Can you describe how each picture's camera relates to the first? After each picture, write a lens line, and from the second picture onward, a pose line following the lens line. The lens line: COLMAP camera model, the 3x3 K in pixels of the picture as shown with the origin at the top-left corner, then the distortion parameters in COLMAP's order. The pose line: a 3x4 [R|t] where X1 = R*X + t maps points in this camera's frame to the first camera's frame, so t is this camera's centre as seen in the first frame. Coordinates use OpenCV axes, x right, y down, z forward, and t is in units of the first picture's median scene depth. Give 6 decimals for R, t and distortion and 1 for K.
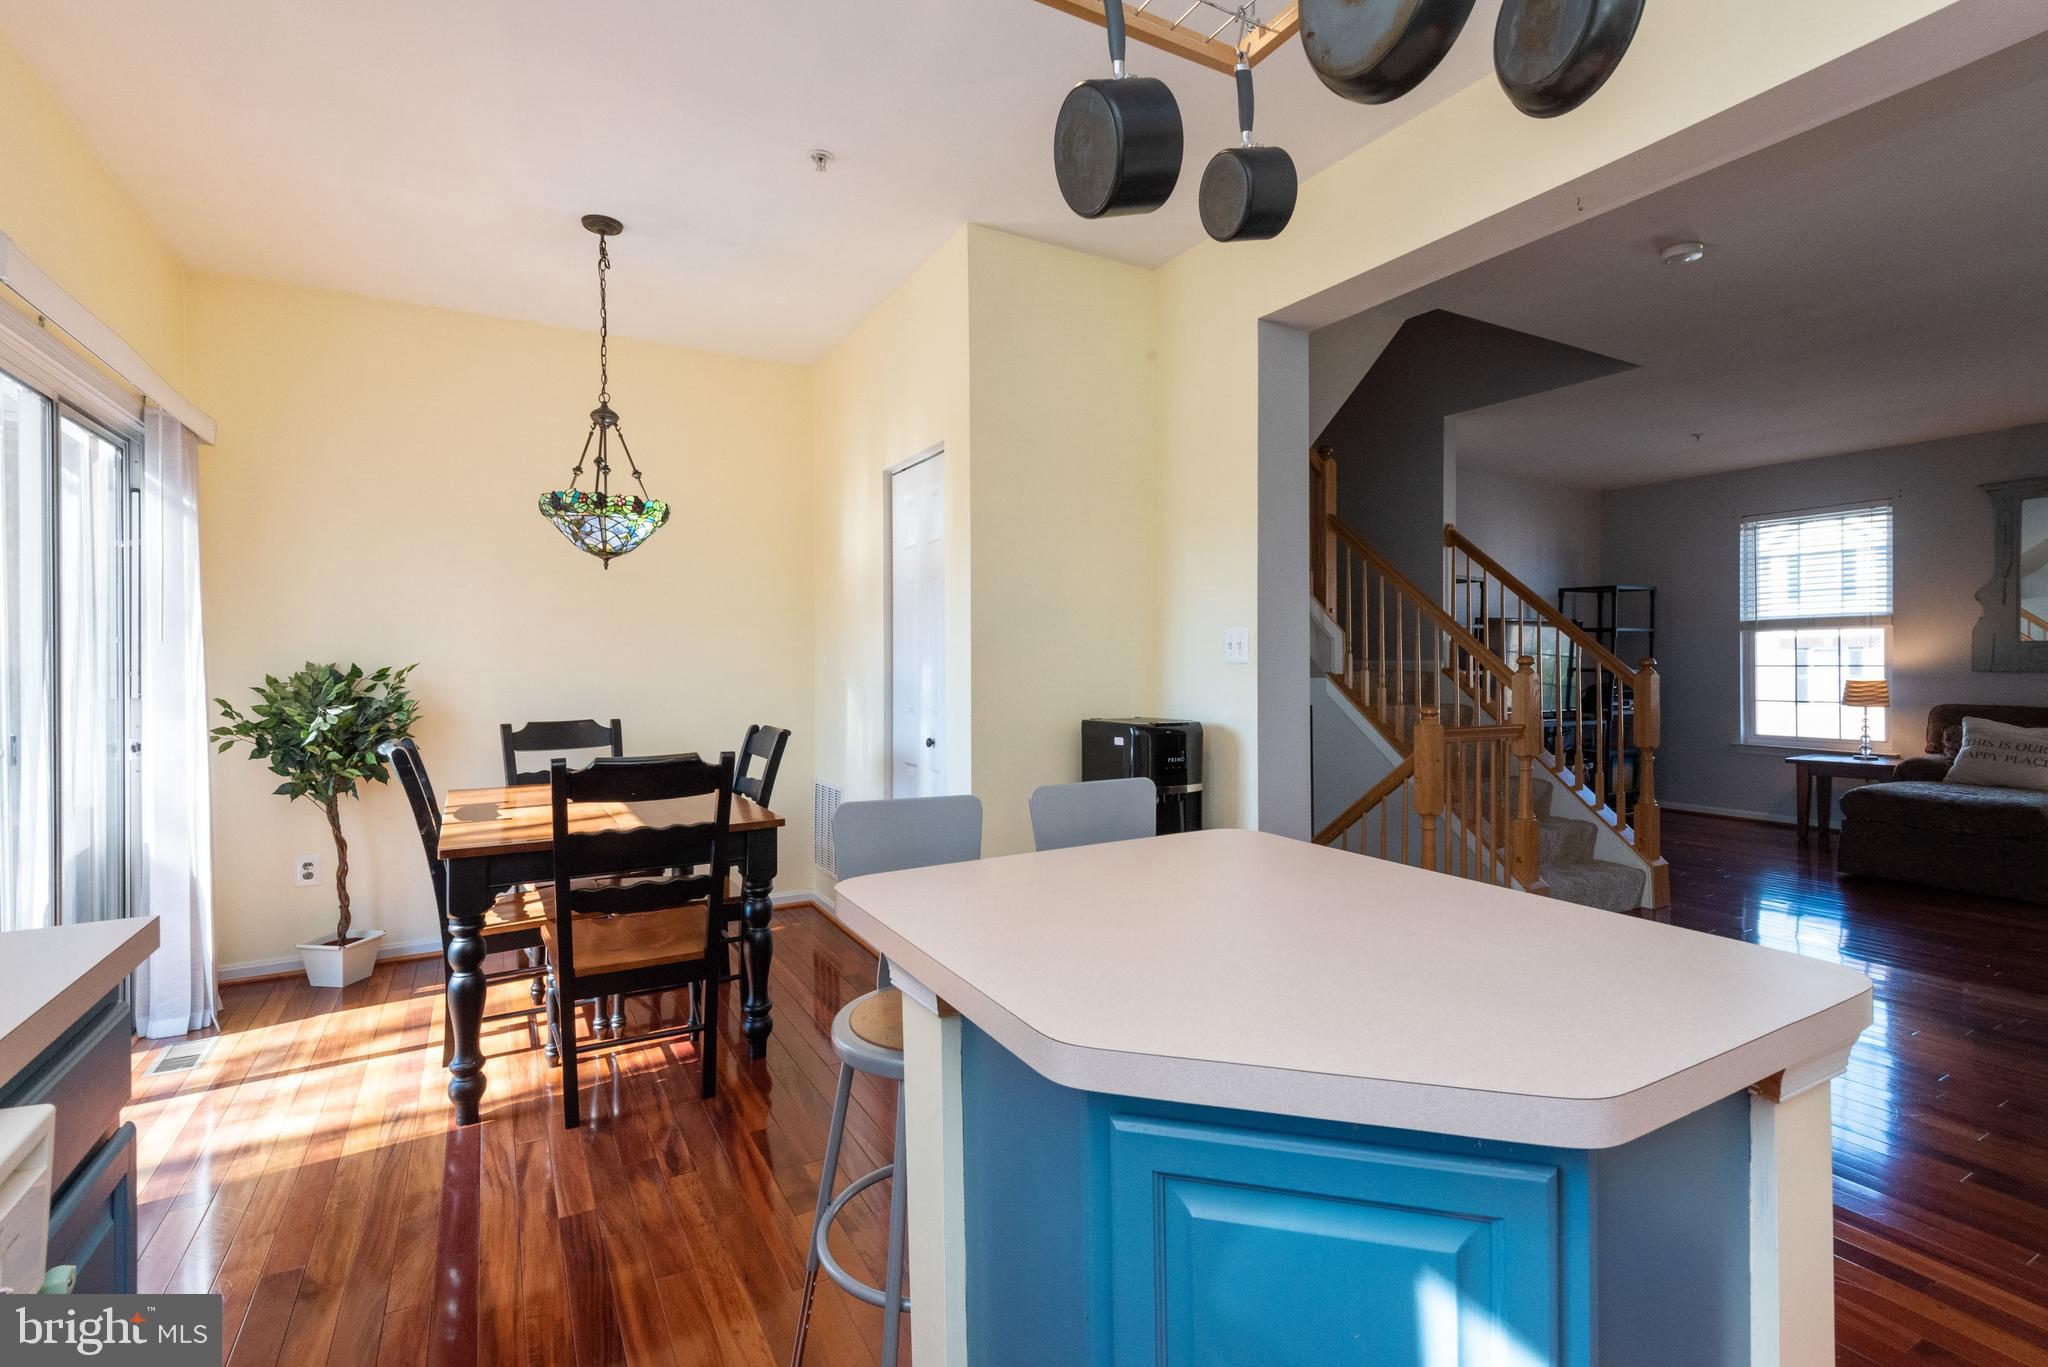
lens RADIAL K [[933.6, 0, 1023.5], [0, 933.6, 671.6], [0, 0, 1]] dist [0.029841, -0.016803]
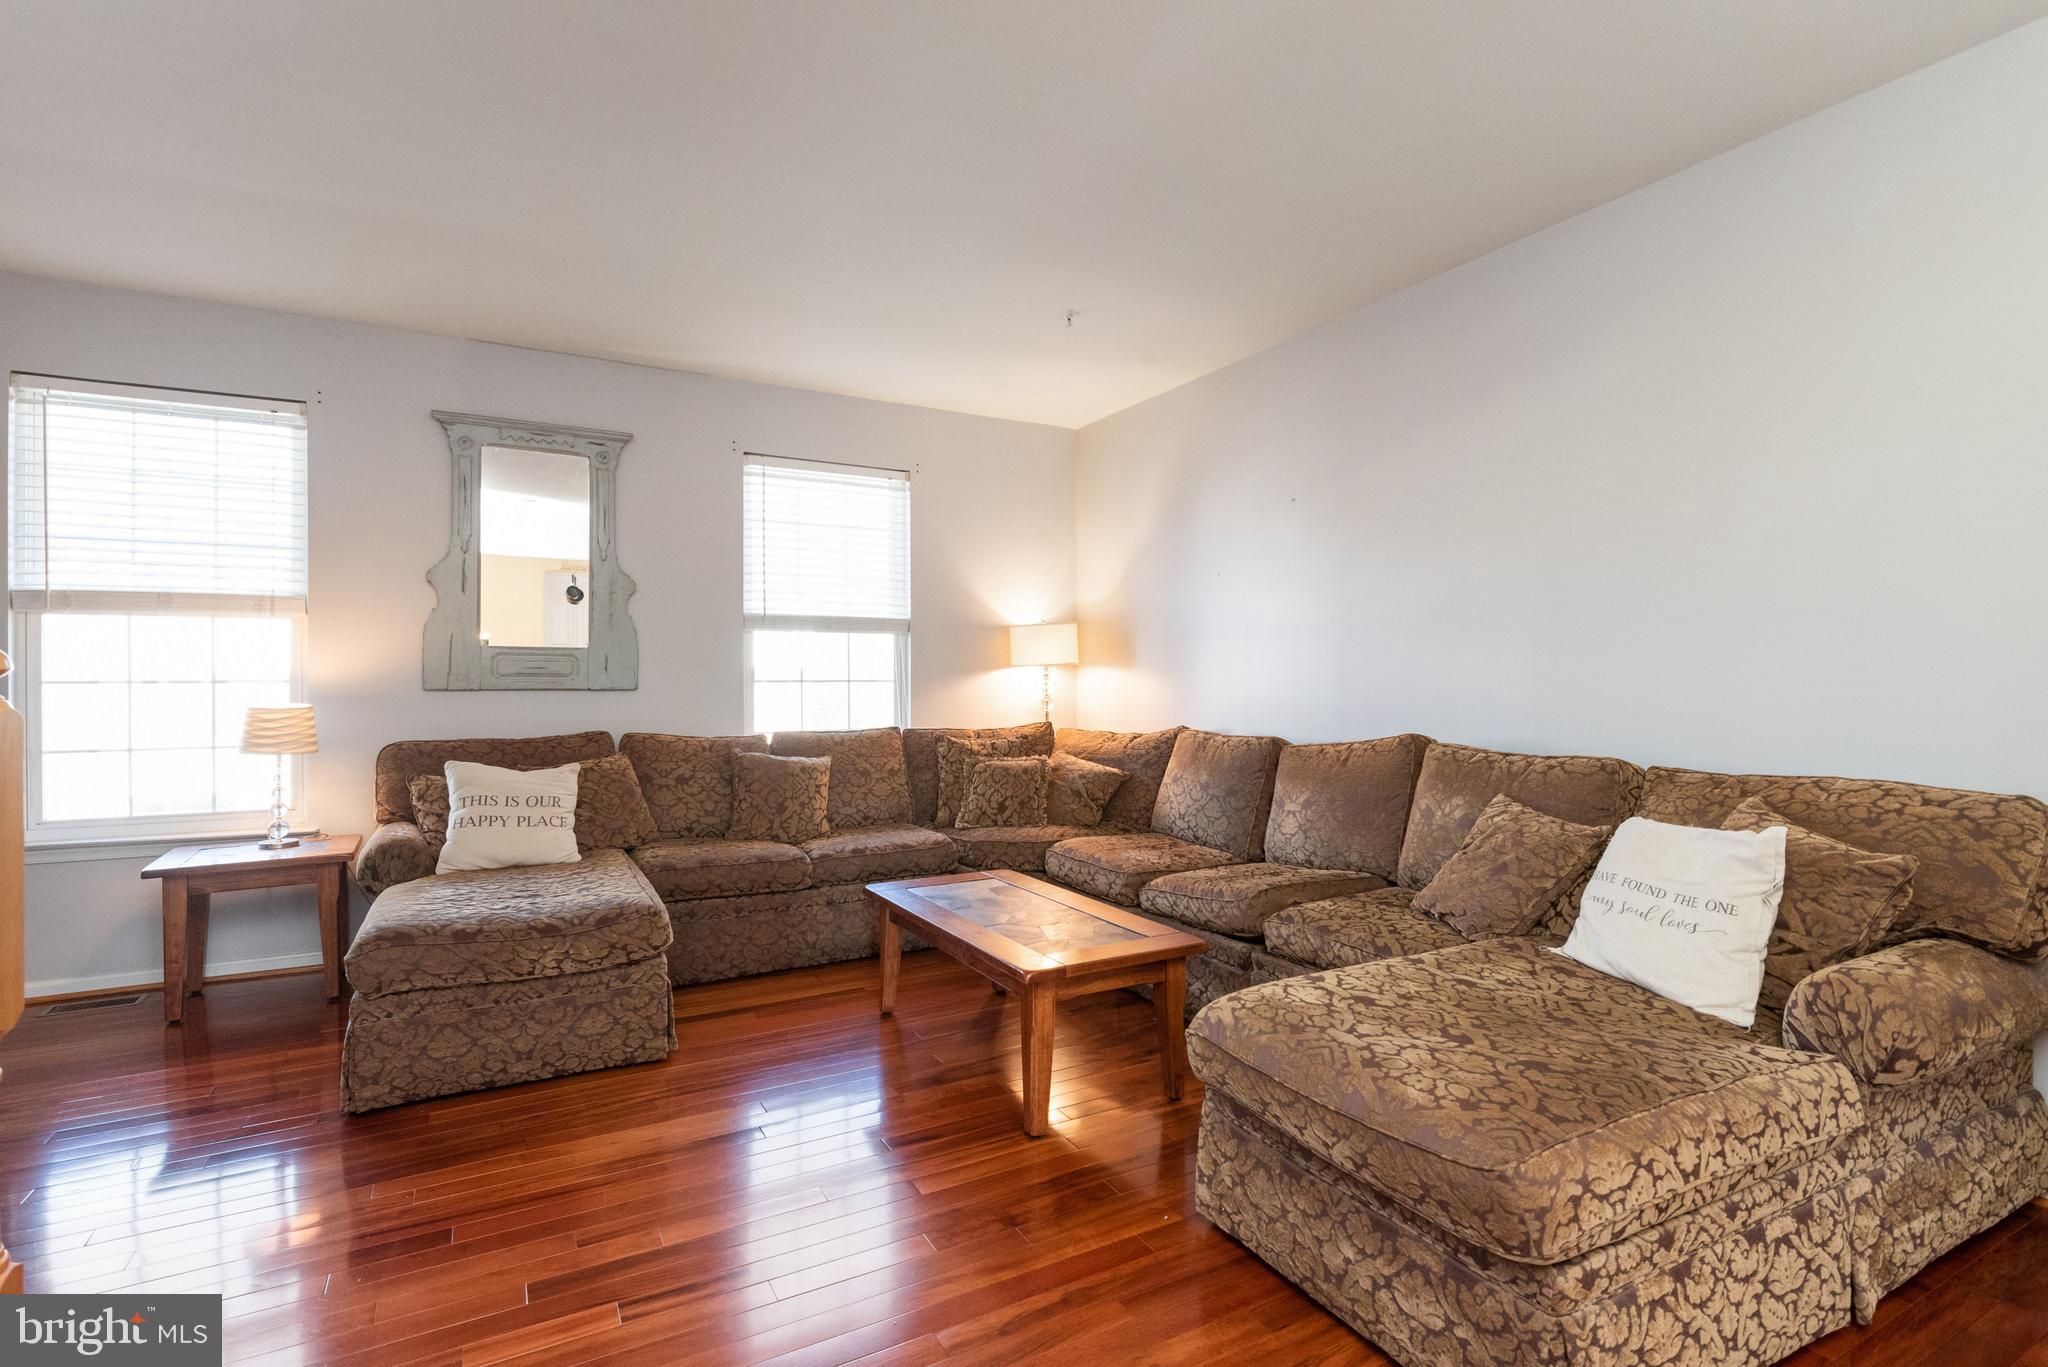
lens RADIAL K [[968.6, 0, 1022.4], [0, 968.6, 684.2], [0, 0, 1]] dist [0.009303, -0.008277]
pose [[0.024432, -0.003720, 0.999695, 0.569365], [0.007871, 0.999963, 0.003529, -0.005349], [-0.999671, 0.007782, 0.024460, 0.966232]]
